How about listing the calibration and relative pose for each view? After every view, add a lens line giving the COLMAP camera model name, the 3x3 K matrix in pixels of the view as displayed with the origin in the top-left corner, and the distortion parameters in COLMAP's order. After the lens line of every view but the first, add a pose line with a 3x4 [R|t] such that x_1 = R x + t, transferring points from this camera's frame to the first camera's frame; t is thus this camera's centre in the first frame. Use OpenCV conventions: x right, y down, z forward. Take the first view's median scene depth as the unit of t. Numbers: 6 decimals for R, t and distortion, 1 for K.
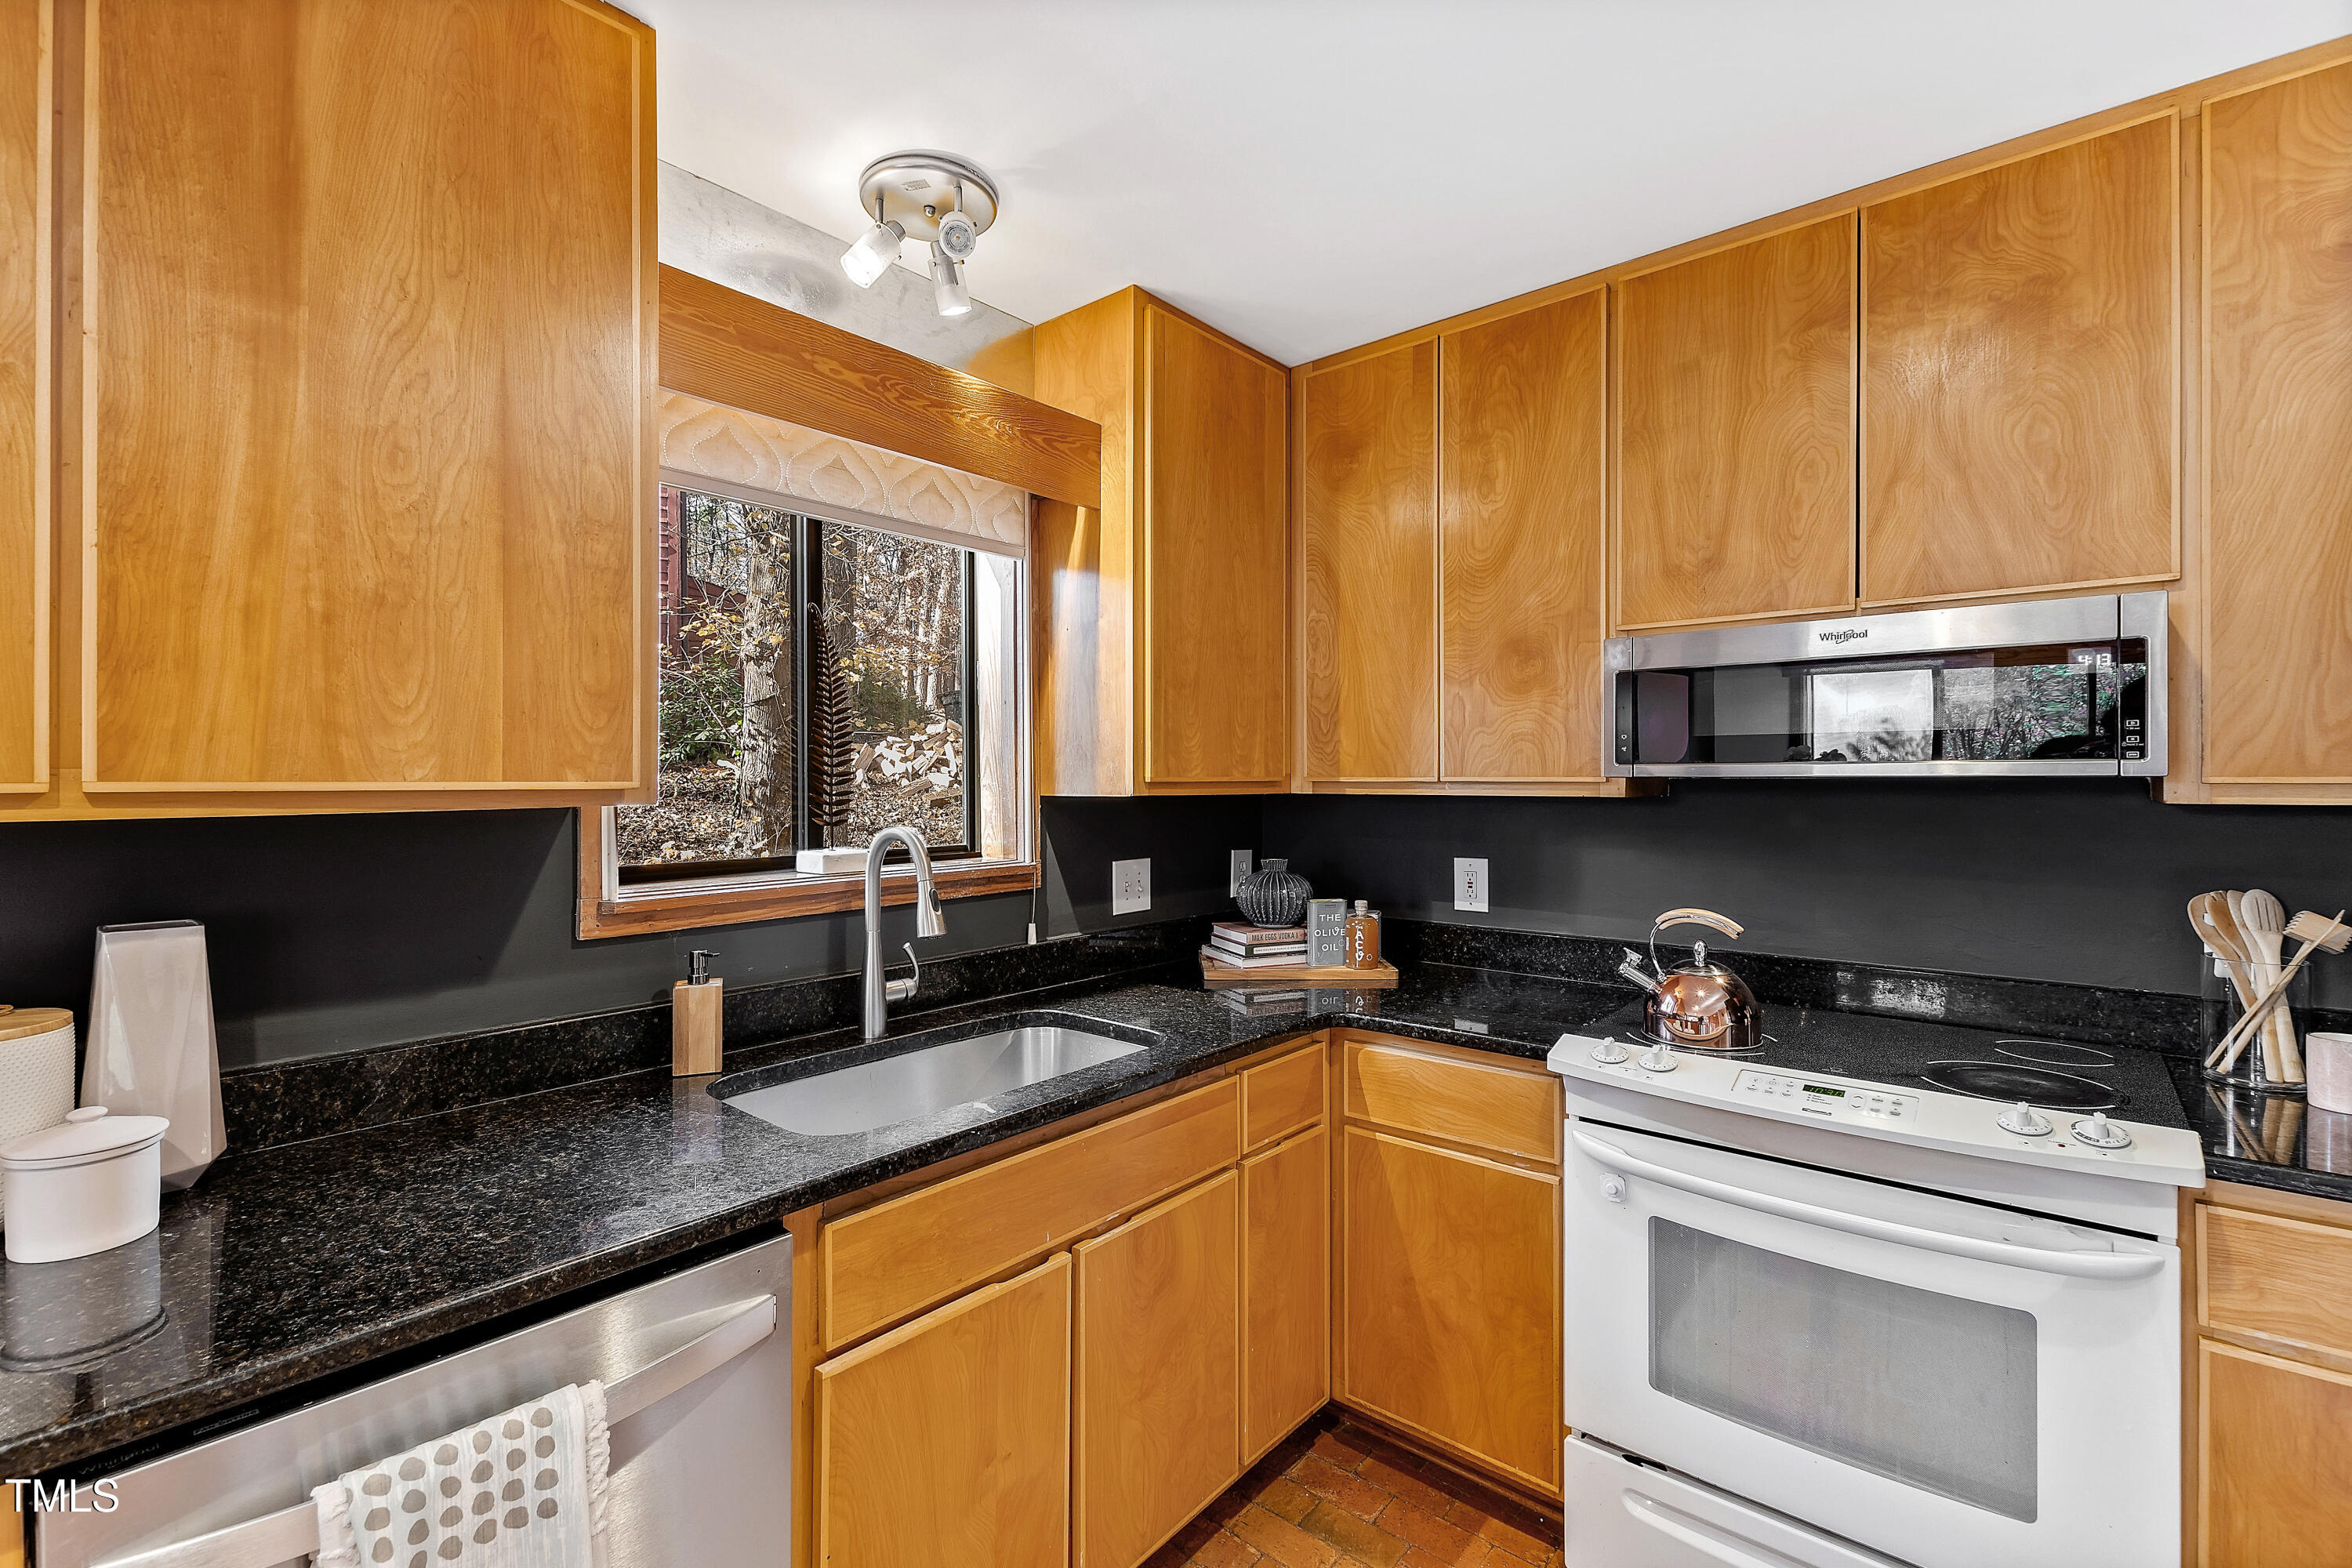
lens RADIAL K [[1029.5, 0, 1161.5], [0, 1029.5, 776.7], [0, 0, 1]] dist [0.000688, -0.000004]
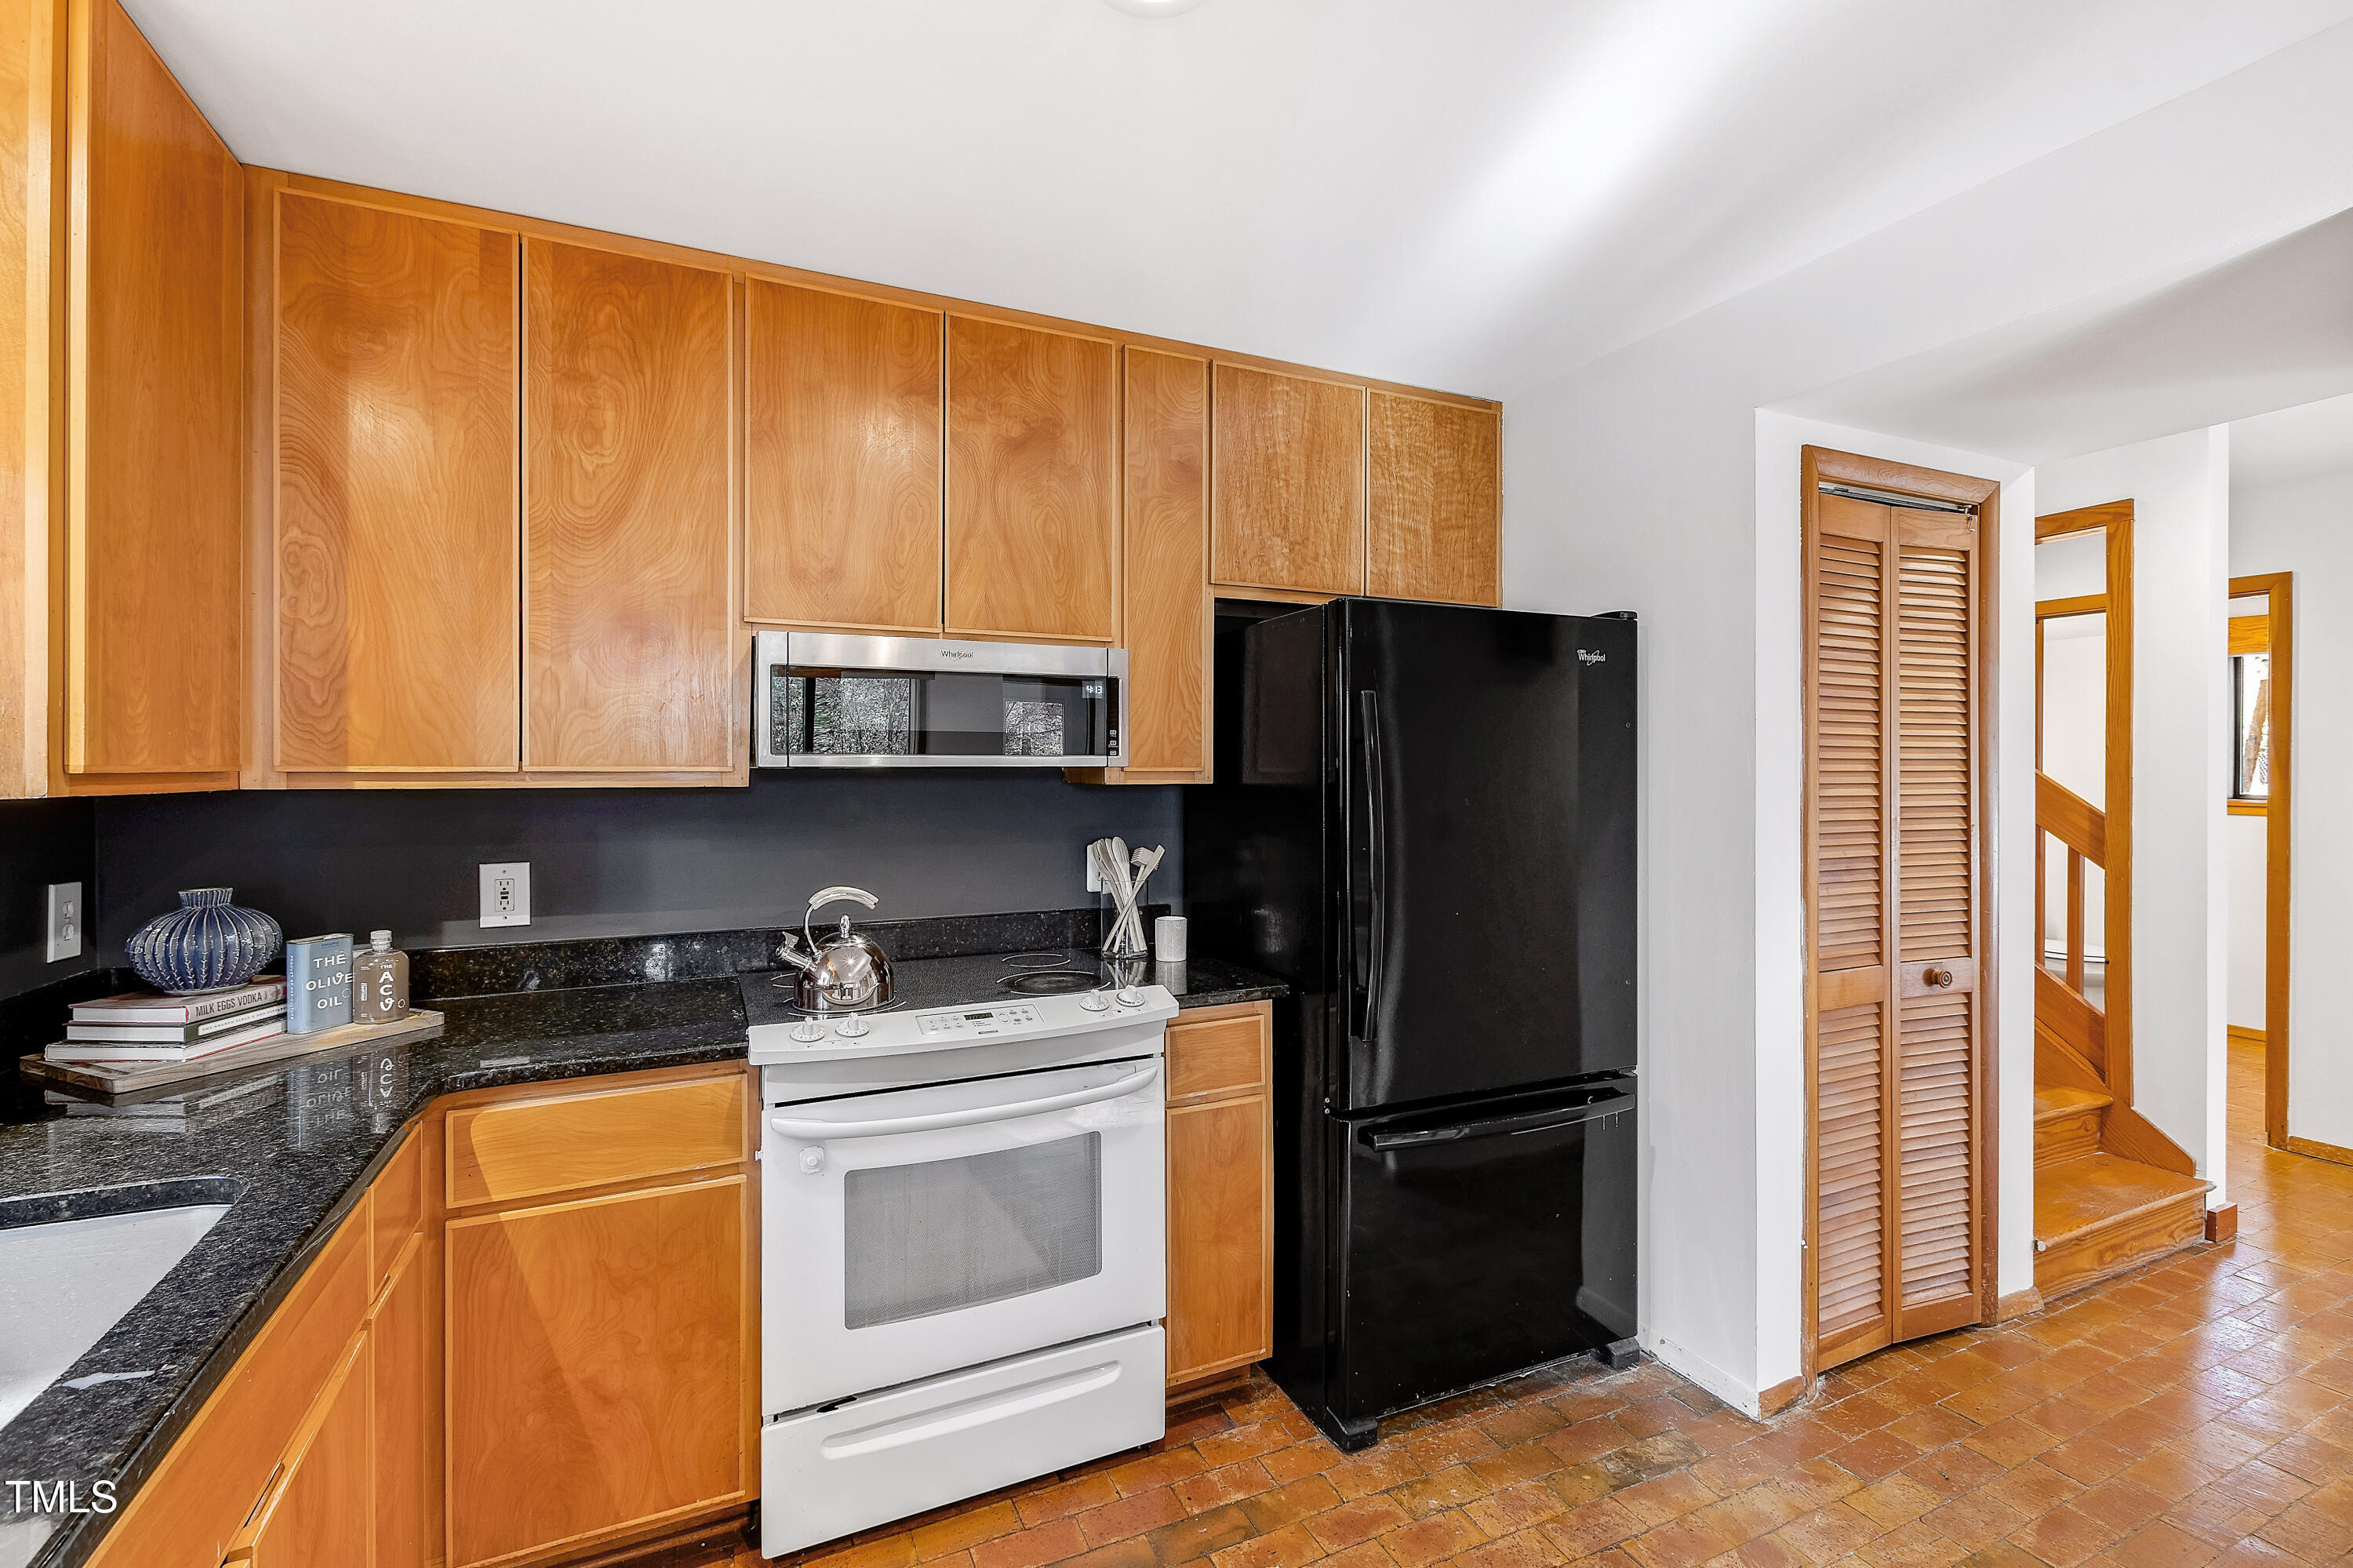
lens RADIAL K [[1039.5, 0, 1175.0], [0, 1039.5, 770.6], [0, 0, 1]] dist [0.000185, -0.000242]
pose [[0.405861, -0.000961, 0.913934, -0.340267], [-0.002248, 0.999995, 0.002050, 0.001083], [-0.913932, -0.002887, 0.405857, 0.215200]]
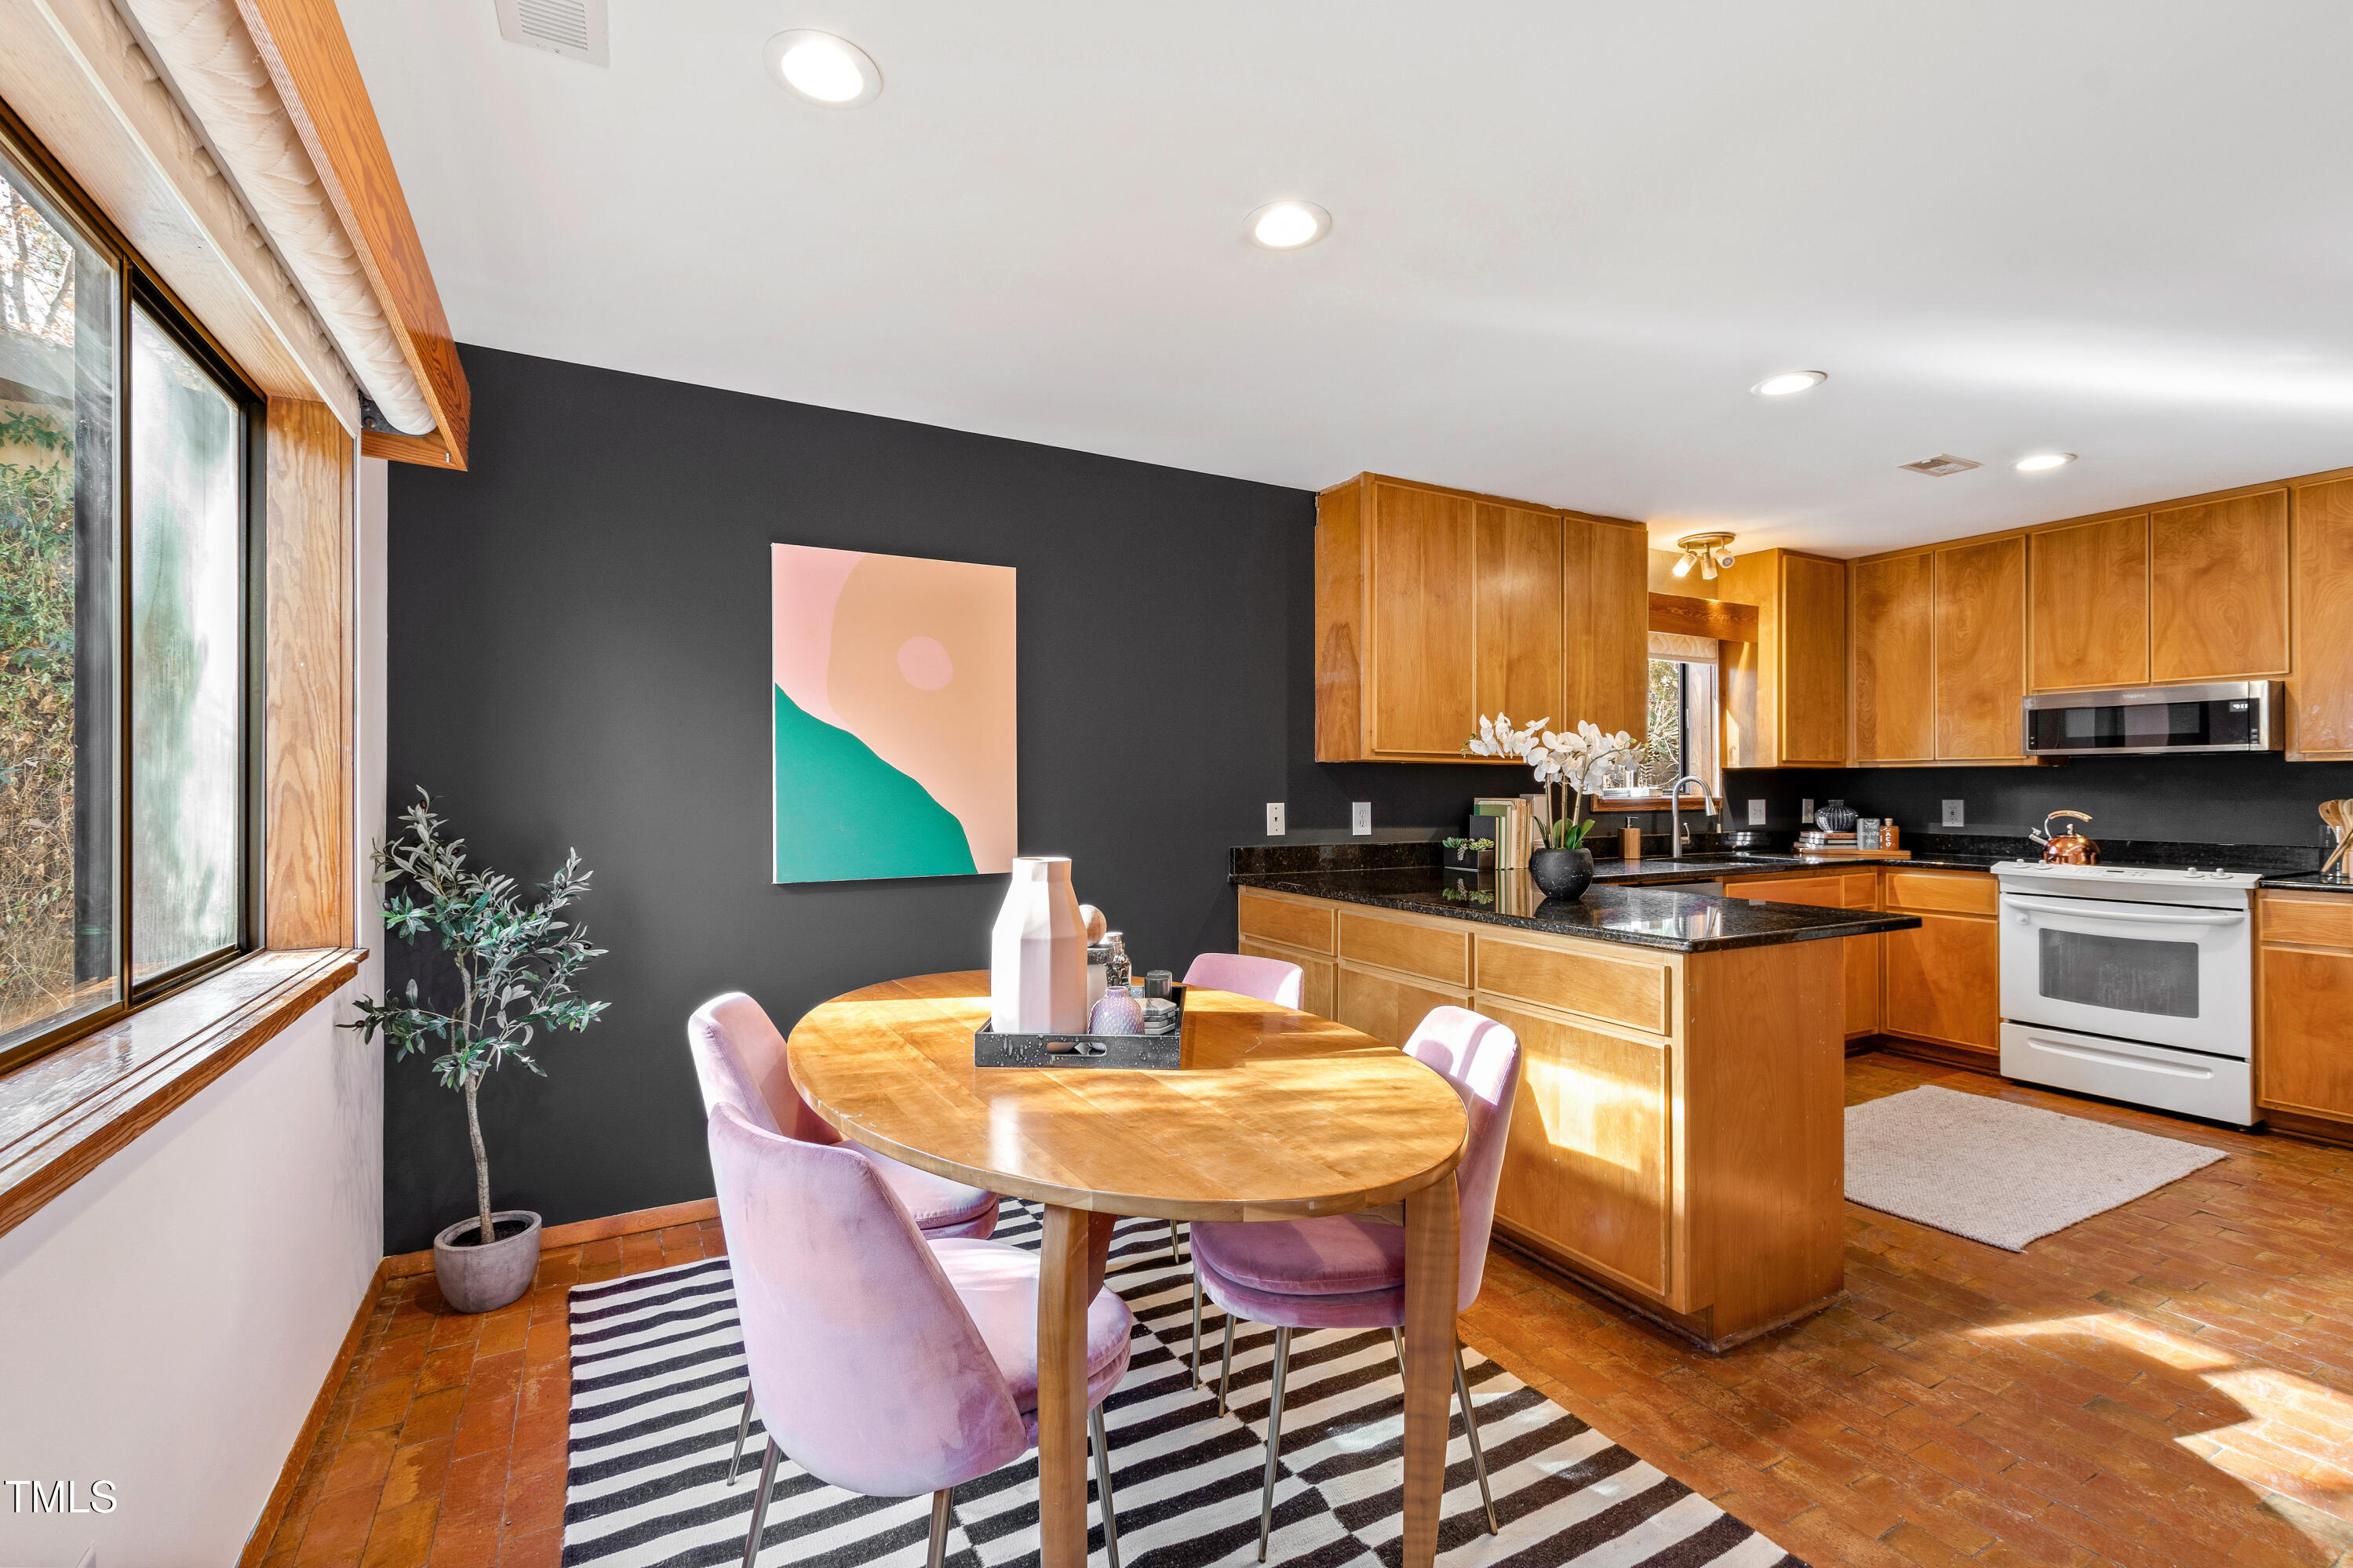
lens RADIAL K [[1029.8, 0, 1162.0], [0, 1029.8, 776.7], [0, 0, 1]] dist [0.000688, -0.000004]
pose [[0.935199, -0.002103, -0.354117, -0.569544], [-0.000423, 0.999975, -0.007056, 0.066779], [0.354123, 0.006749, 0.935174, -1.886845]]
